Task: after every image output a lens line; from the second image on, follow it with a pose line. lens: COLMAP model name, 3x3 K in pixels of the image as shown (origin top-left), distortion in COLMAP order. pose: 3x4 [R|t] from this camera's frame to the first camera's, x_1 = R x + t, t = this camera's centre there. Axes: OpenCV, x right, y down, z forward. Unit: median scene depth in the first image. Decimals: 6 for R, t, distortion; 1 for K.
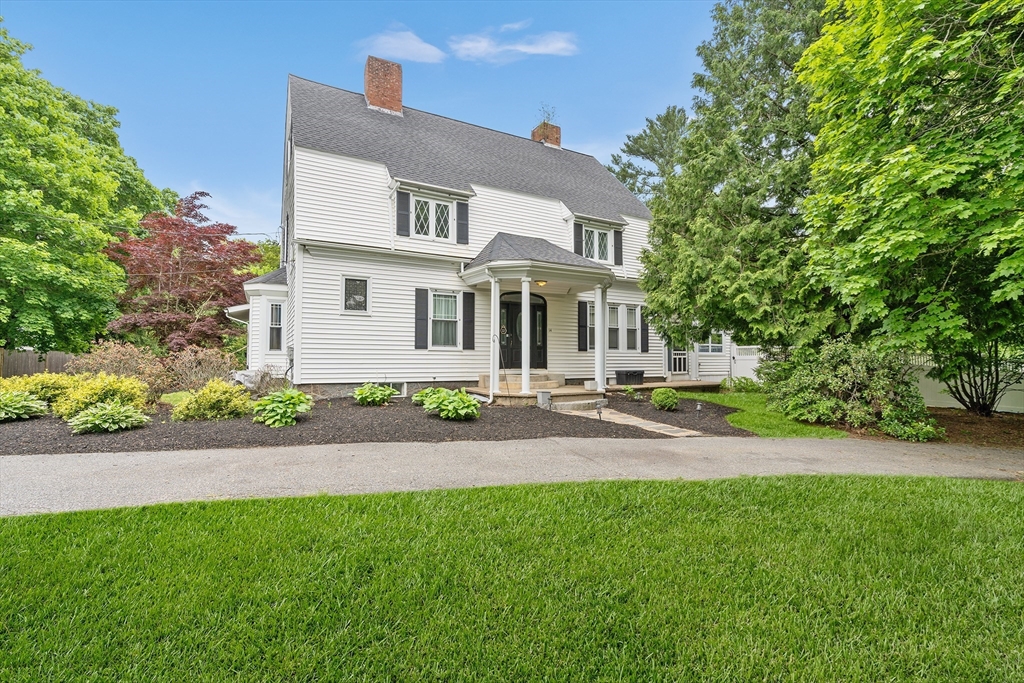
lens RADIAL K [[469.8, 0, 508.4], [0, 469.8, 344.6], [0, 0, 1]] dist [-0.000652, 0.000508]
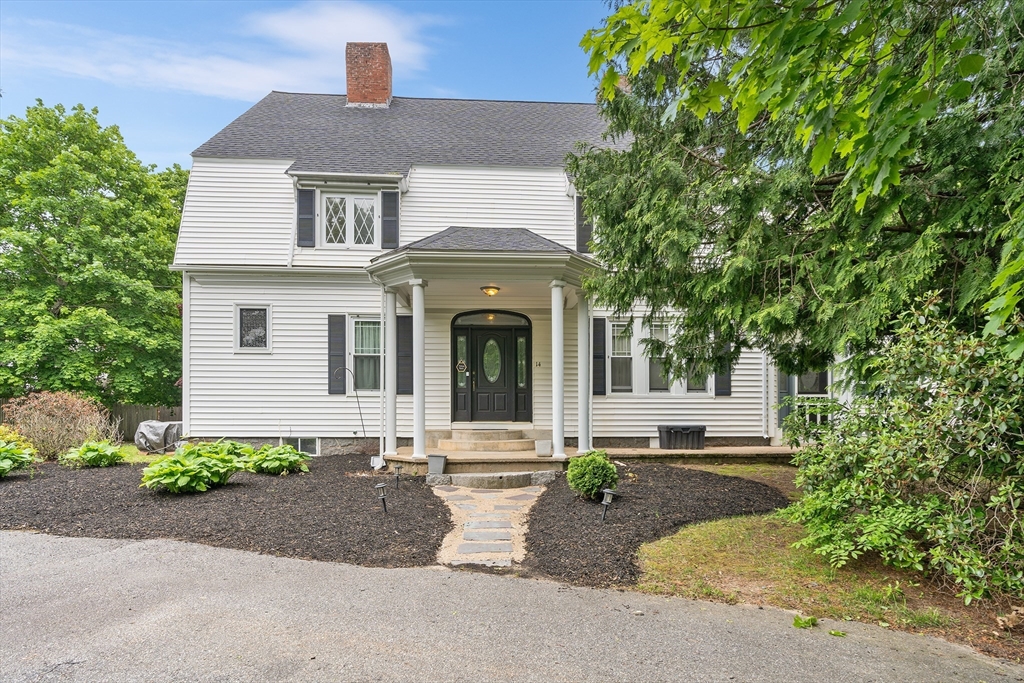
lens RADIAL K [[469.8, 0, 574.8], [0, 469.8, 418.3], [0, 0, 1]] dist [-0.000652, 0.000508]
pose [[0.898487, -0.002424, -0.438993, 0.475115], [0.014994, 0.999571, 0.025170, 0.033366], [0.438744, -0.029197, 0.898138, 0.463146]]
